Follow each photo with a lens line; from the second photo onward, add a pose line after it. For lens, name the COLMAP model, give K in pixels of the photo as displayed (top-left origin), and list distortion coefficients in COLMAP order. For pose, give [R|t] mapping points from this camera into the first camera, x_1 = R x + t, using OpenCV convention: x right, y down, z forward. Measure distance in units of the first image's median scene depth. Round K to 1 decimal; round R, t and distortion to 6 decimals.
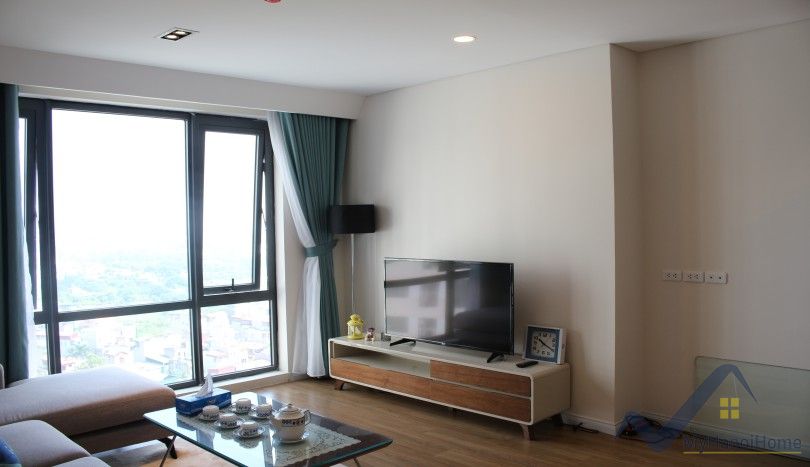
lens RADIAL K [[665.6, 0, 405.0], [0, 665.6, 233.5], [0, 0, 1]] dist [-0.144798, 0.062911]
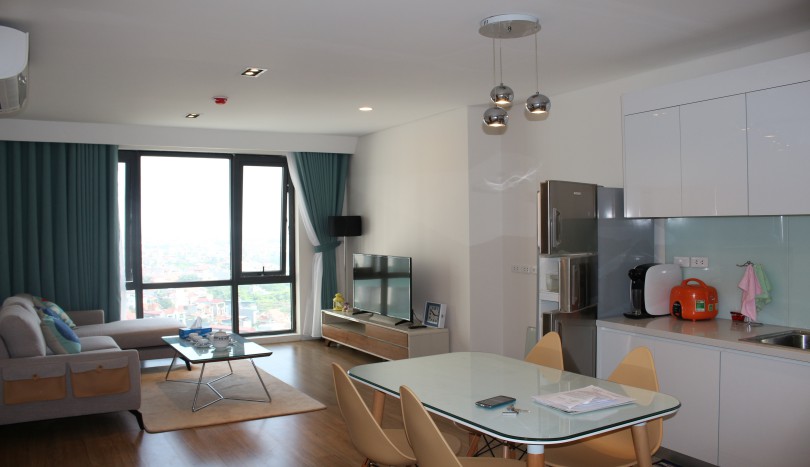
lens RADIAL K [[665.6, 0, 405.0], [0, 665.6, 233.5], [0, 0, 1]] dist [-0.144798, 0.062911]
pose [[0.966735, 0.010898, -0.255550, 0.412998], [-0.013311, 0.999882, -0.007712, 0.002815], [0.255435, 0.010857, 0.966765, -0.329170]]
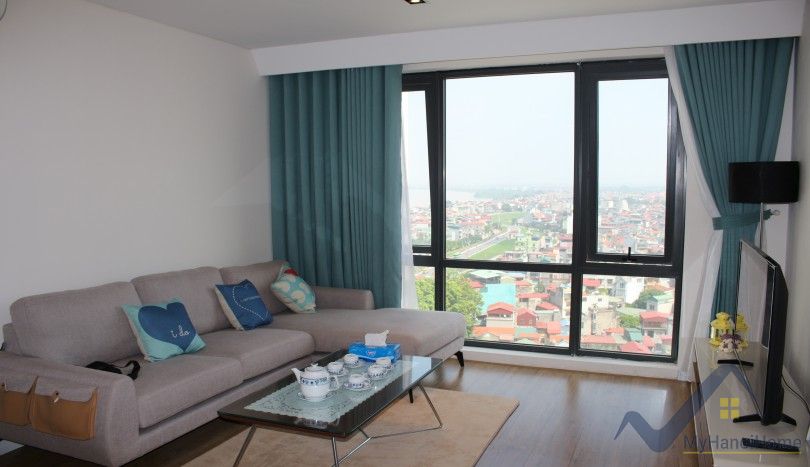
lens RADIAL K [[665.6, 0, 405.0], [0, 665.6, 233.5], [0, 0, 1]] dist [-0.144798, 0.062911]
pose [[0.402741, 0.087156, -0.911155, 0.412812], [-0.025098, 0.996134, 0.084191, -0.015199], [0.914970, -0.011039, 0.403372, 0.376524]]
